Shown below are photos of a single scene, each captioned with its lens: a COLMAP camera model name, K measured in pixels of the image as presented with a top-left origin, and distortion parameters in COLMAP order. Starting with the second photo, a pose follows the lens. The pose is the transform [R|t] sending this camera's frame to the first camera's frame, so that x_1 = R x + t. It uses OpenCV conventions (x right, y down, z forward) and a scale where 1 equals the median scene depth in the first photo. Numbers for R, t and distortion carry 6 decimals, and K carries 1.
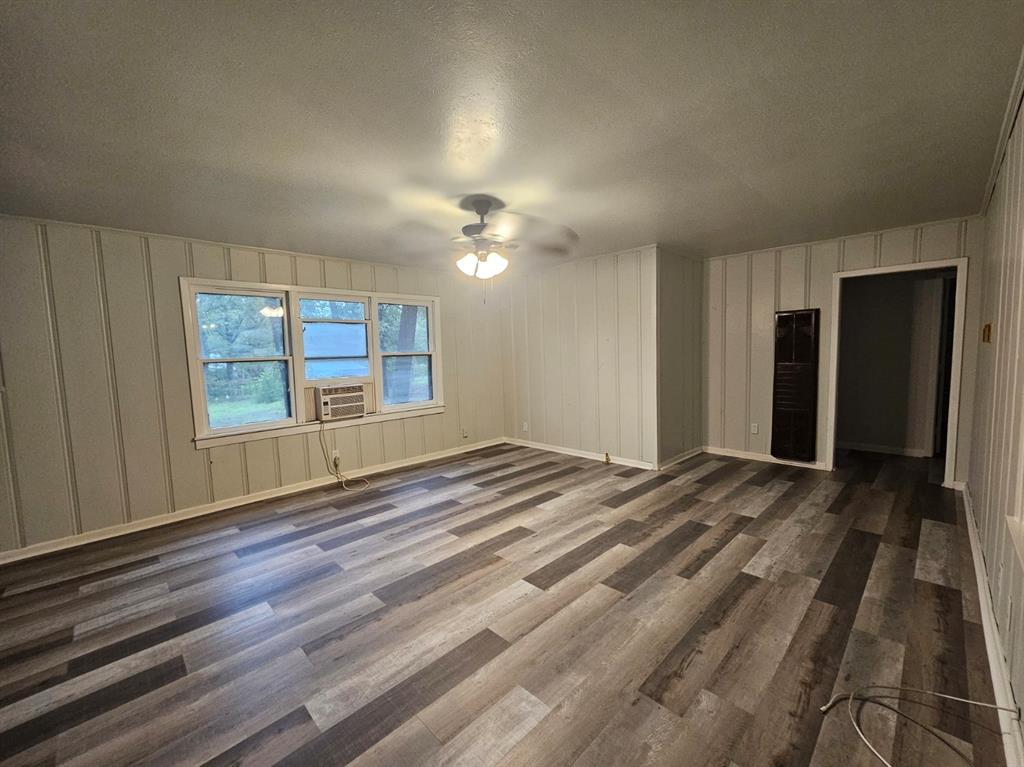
lens RADIAL K [[420.1, 0, 512.8], [0, 420.1, 388.3], [0, 0, 1]] dist [0.001393, 0.000733]
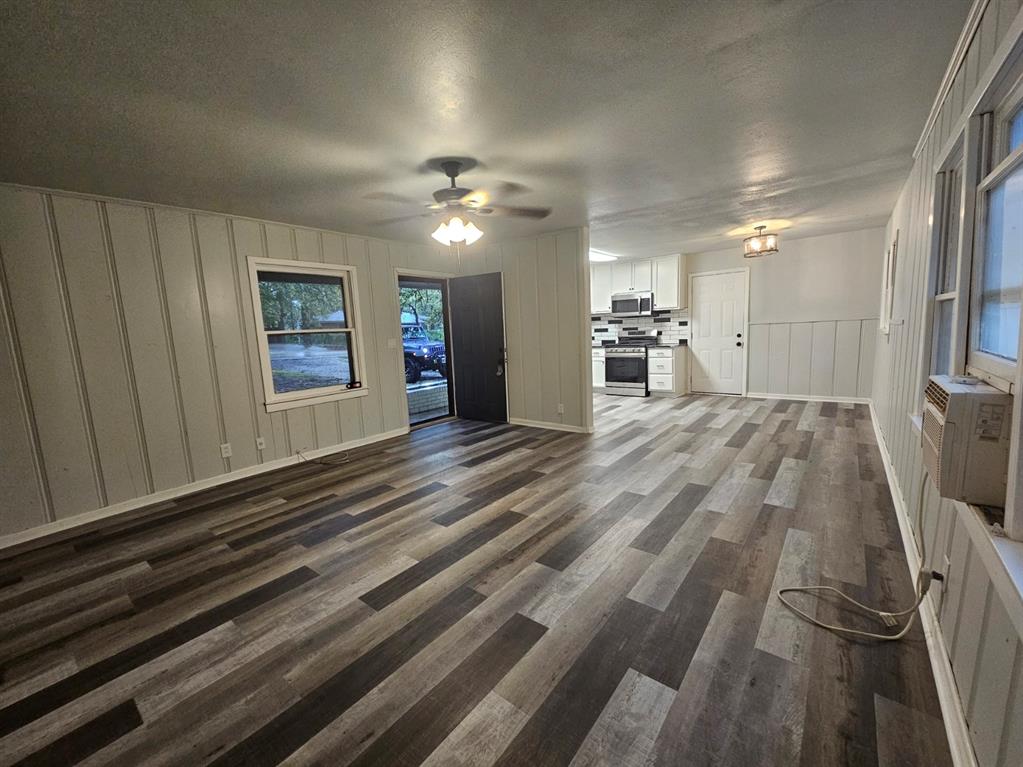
lens RADIAL K [[418.9, 0, 511.3], [0, 418.9, 386.4], [0, 0, 1]] dist [0.000472, 0.000276]
pose [[-0.989197, 0.096099, -0.110701, -0.046415], [0.068872, 0.971283, 0.227743, -0.143063], [0.129408, 0.217658, -0.967408, 1.788636]]
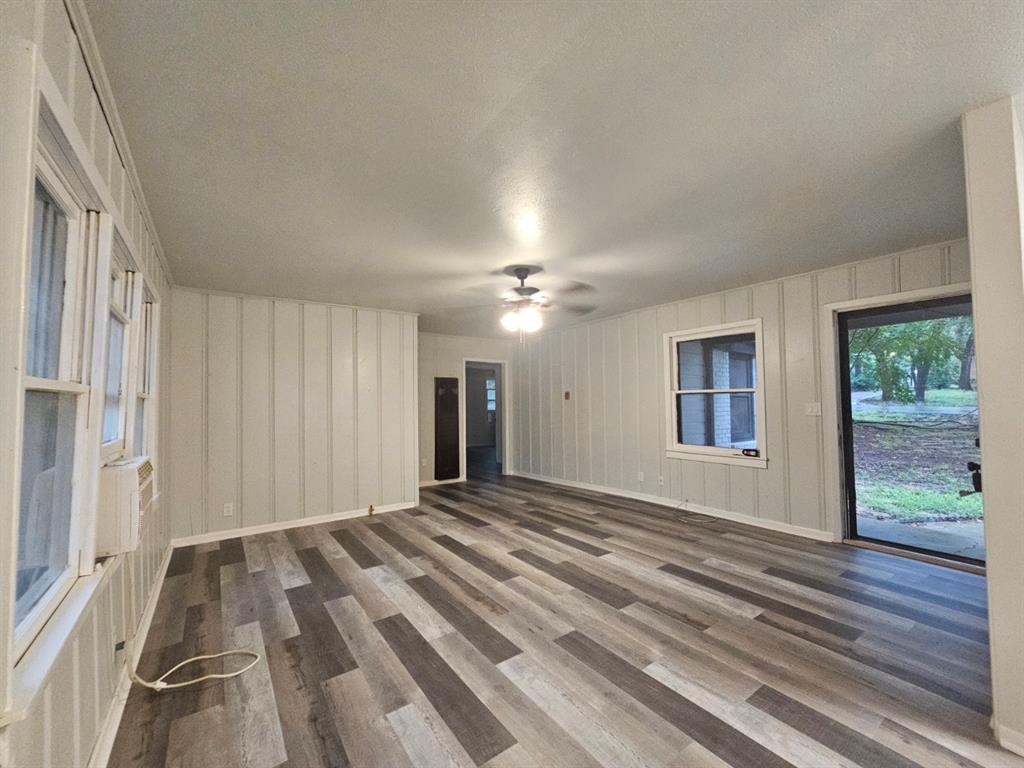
lens RADIAL K [[420.1, 0, 512.8], [0, 420.1, 388.8], [0, 0, 1]] dist [0.001393, 0.000733]
pose [[0.154952, 0.059177, 0.986148, -1.089302], [0.096139, 0.992563, -0.074669, -0.015931], [-0.983233, 0.106377, 0.148110, 0.774738]]
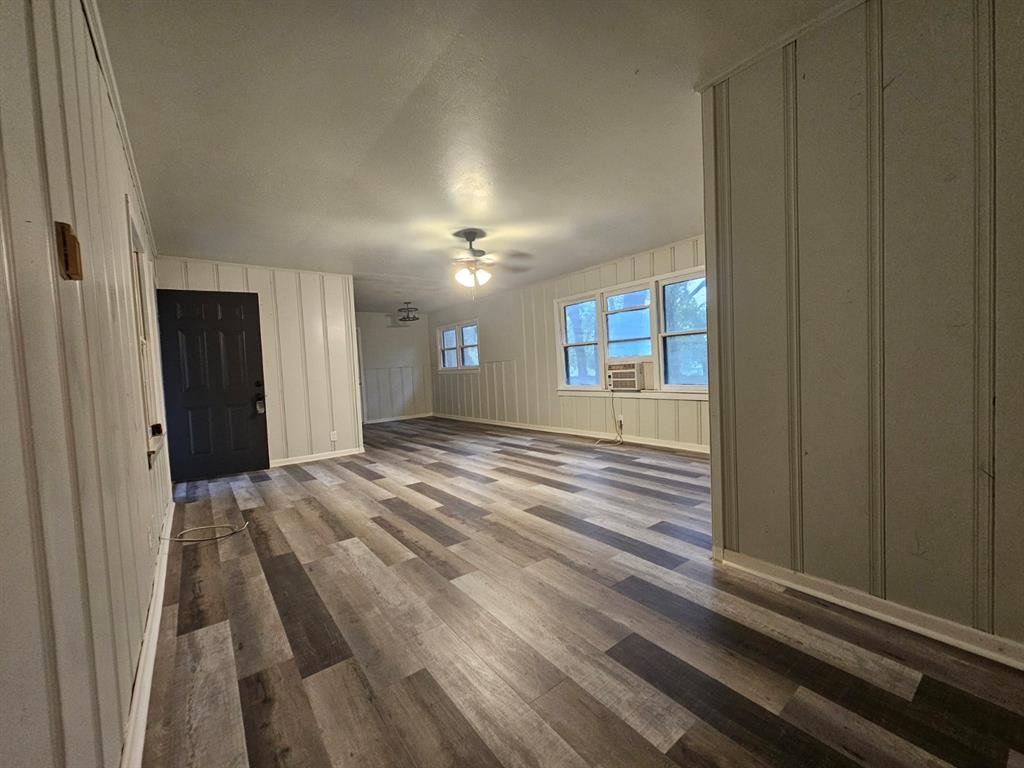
lens RADIAL K [[420.1, 0, 512.8], [0, 420.1, 388.8], [0, 0, 1]] dist [0.001393, 0.000733]
pose [[-0.121814, 0.089355, -0.988523, 1.186375], [-0.033567, 0.994999, 0.094077, -0.051712], [0.991985, 0.044642, -0.118206, 1.166437]]
